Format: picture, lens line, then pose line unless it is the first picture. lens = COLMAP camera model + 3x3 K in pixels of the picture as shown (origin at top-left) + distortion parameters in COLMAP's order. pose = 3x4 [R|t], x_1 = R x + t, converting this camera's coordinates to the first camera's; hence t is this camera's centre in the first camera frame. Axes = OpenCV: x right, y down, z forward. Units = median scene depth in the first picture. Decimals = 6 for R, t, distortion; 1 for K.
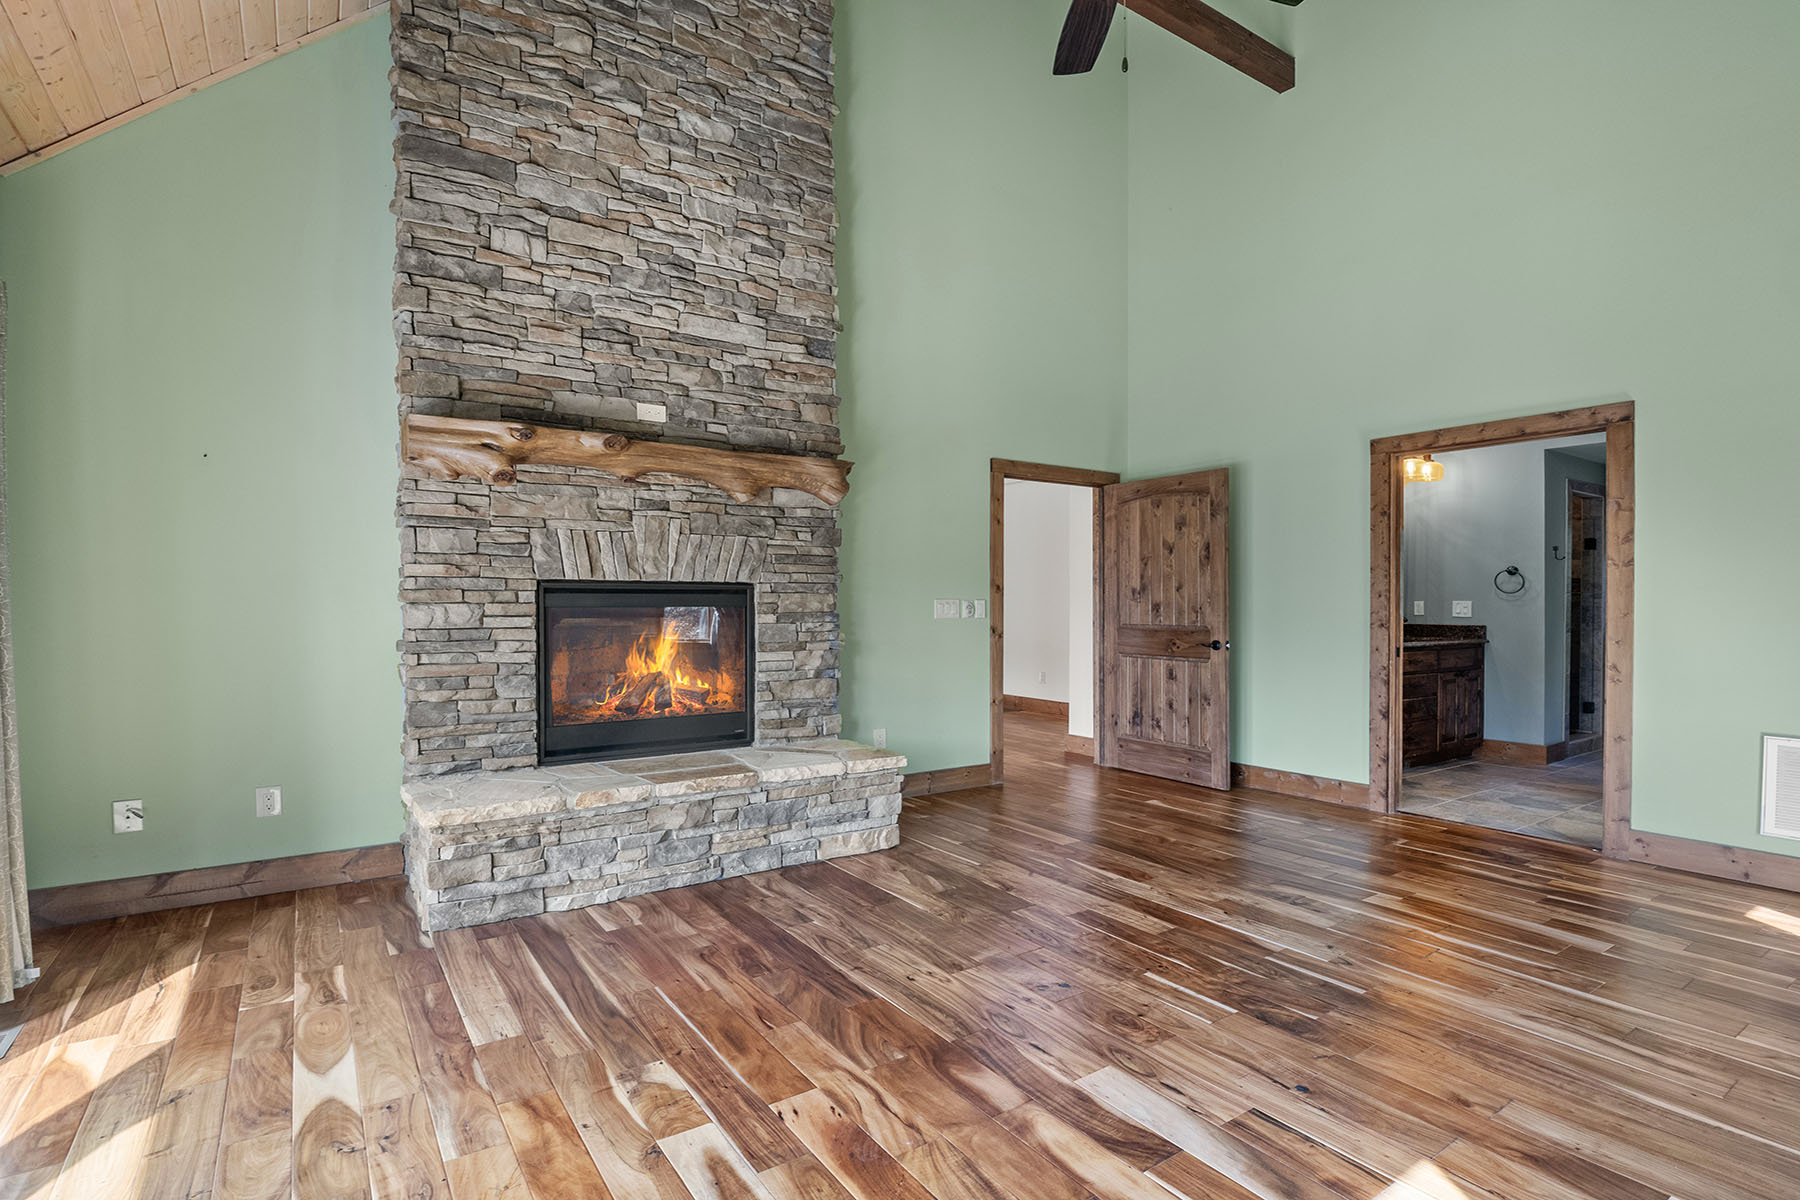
lens RADIAL K [[870.2, 0, 912.9], [0, 870.2, 606.8], [0, 0, 1]] dist [-0.014988, -0.001985]
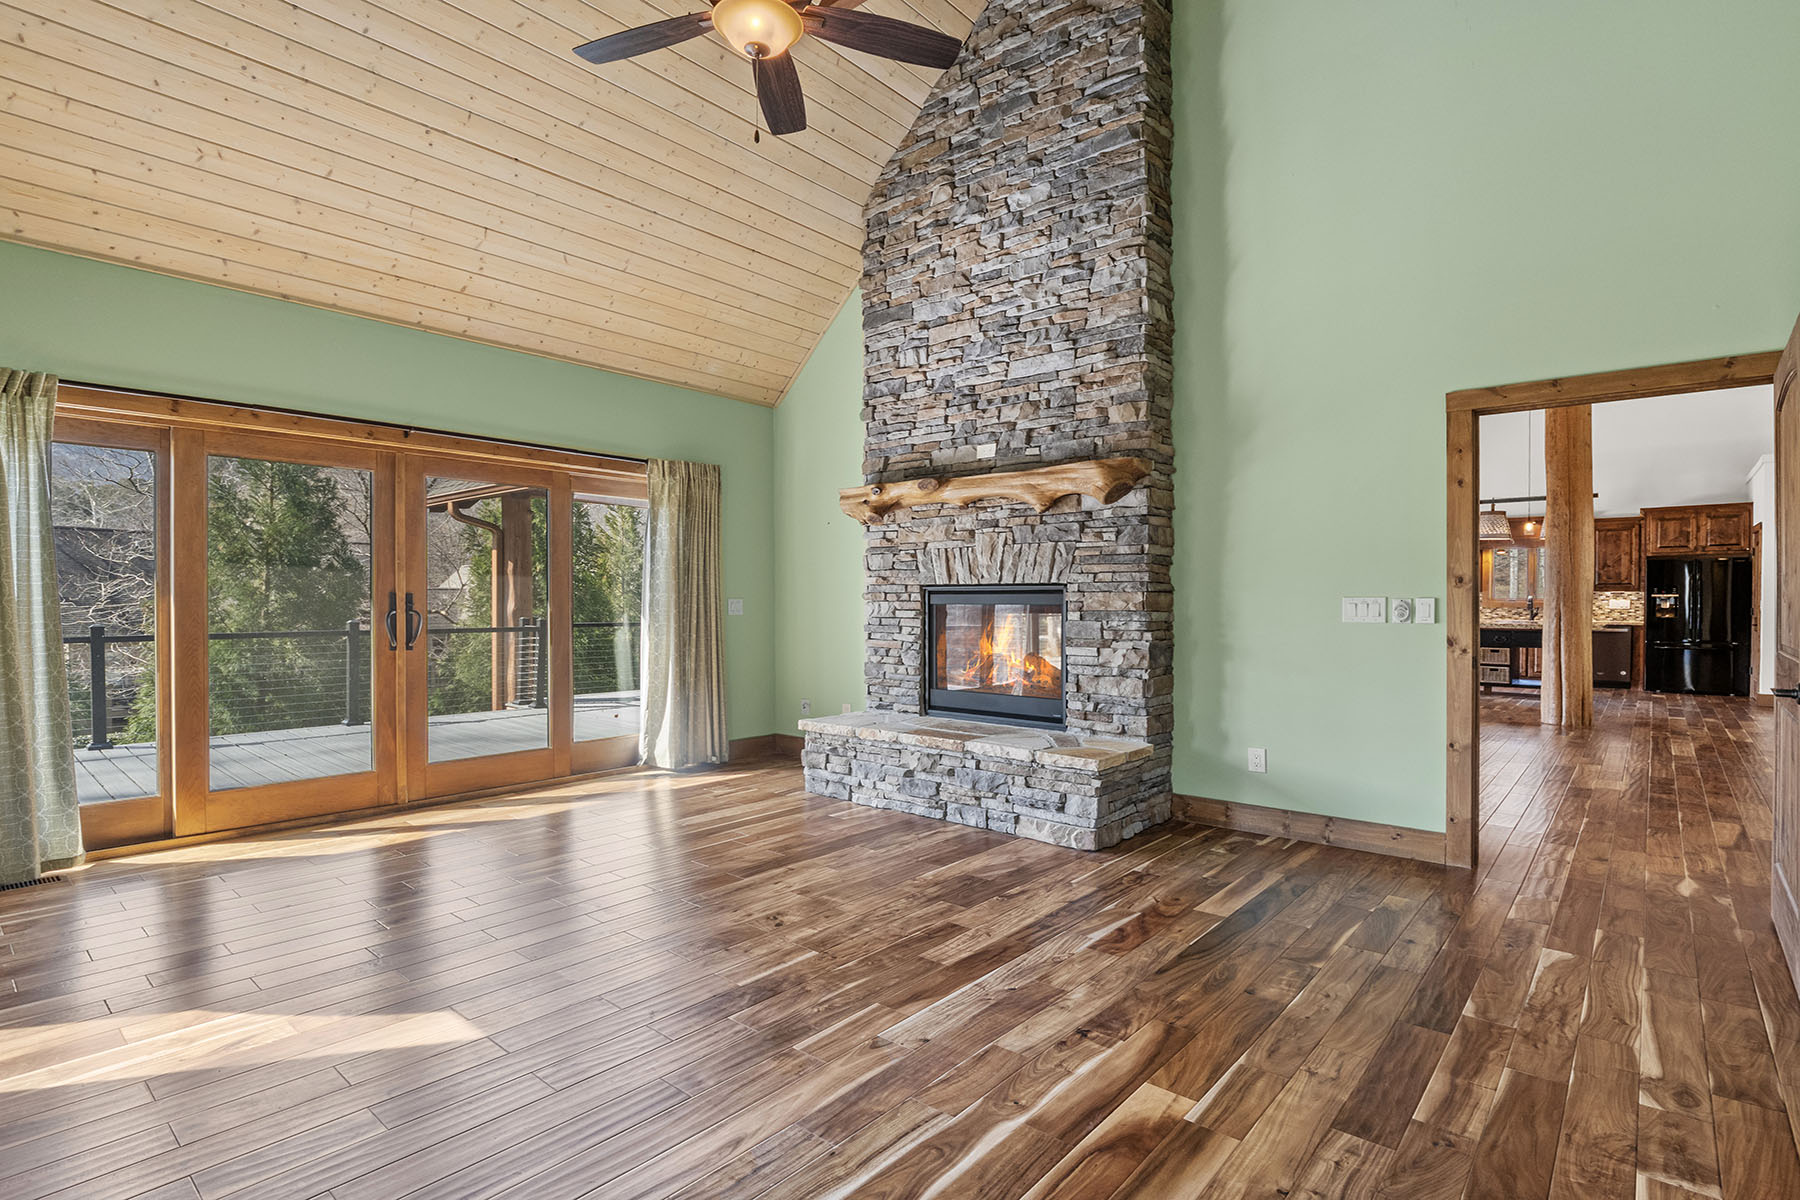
lens RADIAL K [[870.2, 0, 912.9], [0, 870.2, 606.8], [0, 0, 1]] dist [-0.014988, -0.001985]
pose [[0.260295, 0.005608, -0.965513, 0.923980], [-0.007341, 0.999966, 0.003829, -0.000808], [0.965501, 0.006092, 0.260327, 0.587333]]
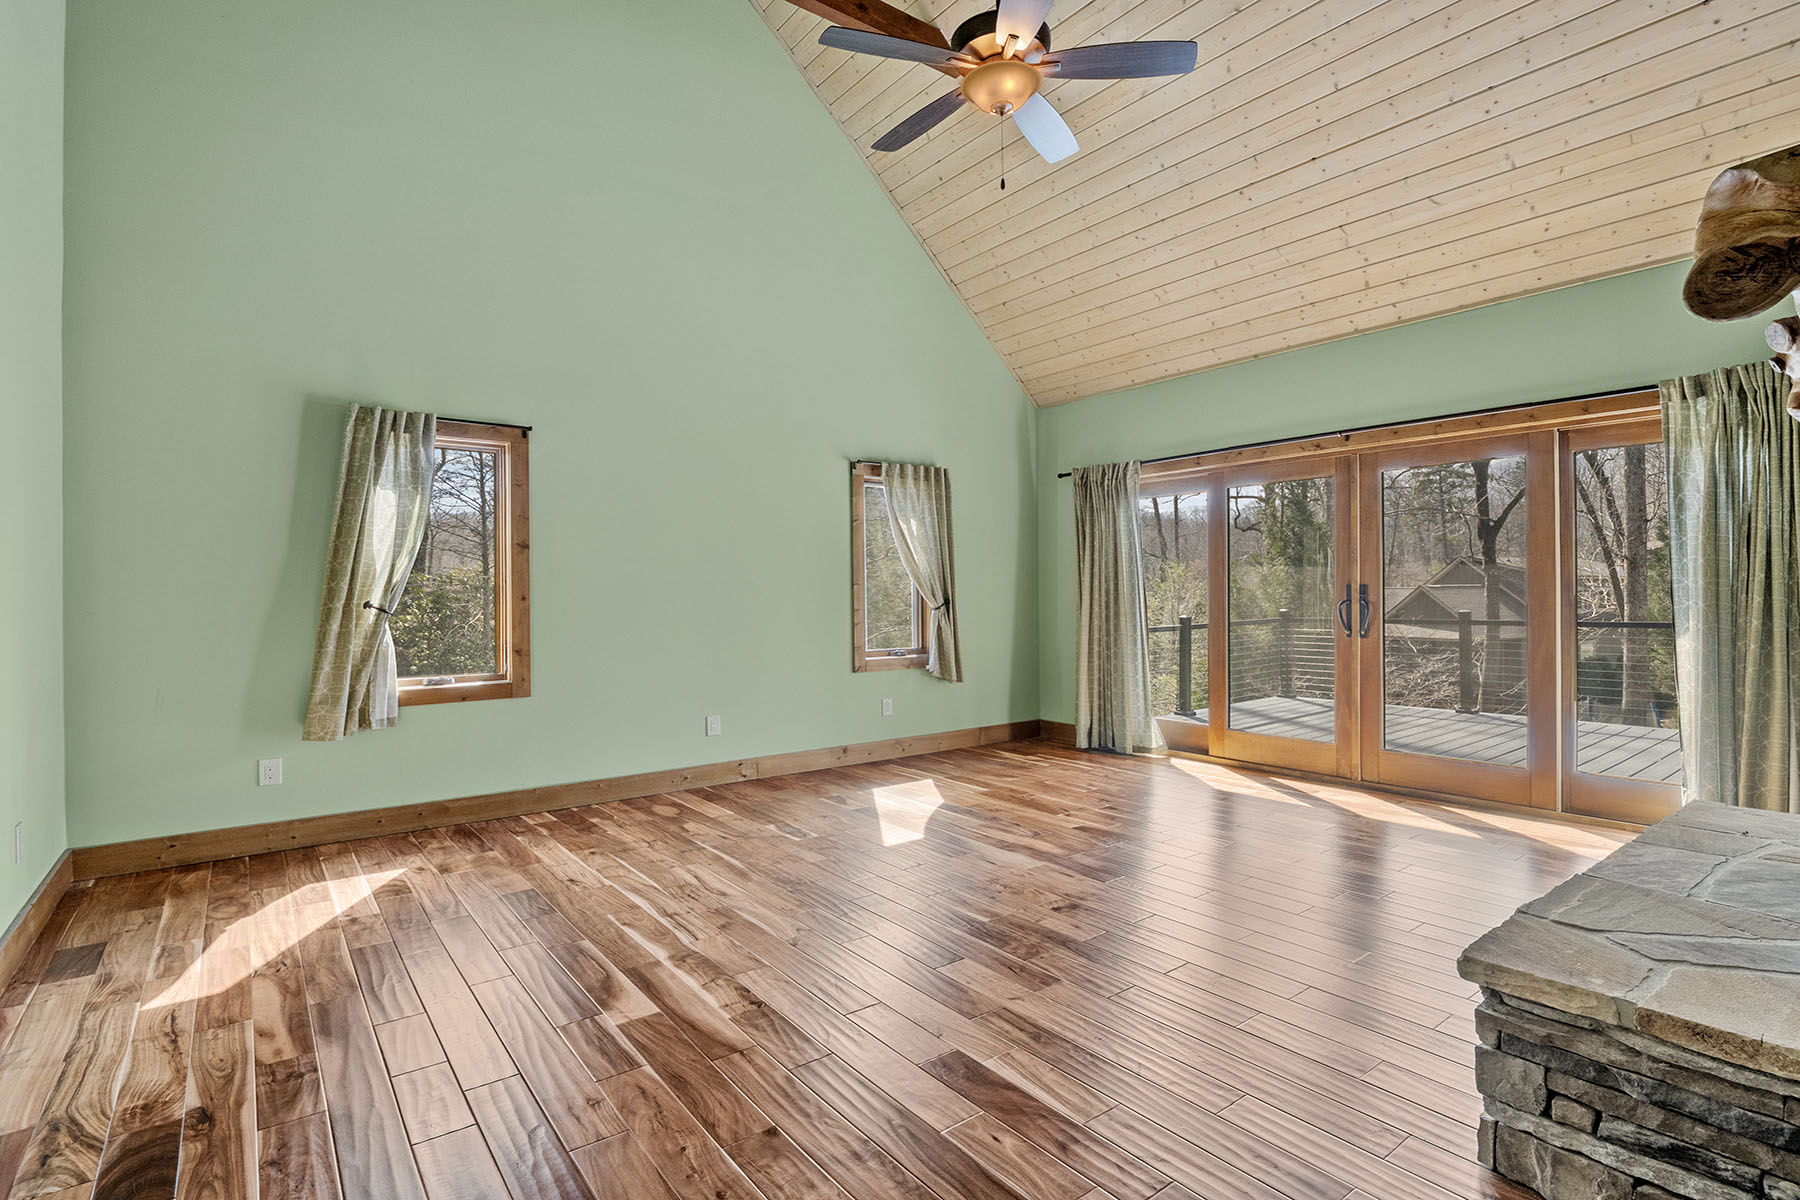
lens RADIAL K [[864.1, 0, 903.3], [0, 864.1, 591.4], [0, 0, 1]] dist [-0.003878, -0.012117]
pose [[-0.998165, 0.006338, -0.060216, 0.309351], [0.006044, 0.999969, 0.005052, -0.010653], [0.060246, 0.004679, -0.998173, 1.494052]]
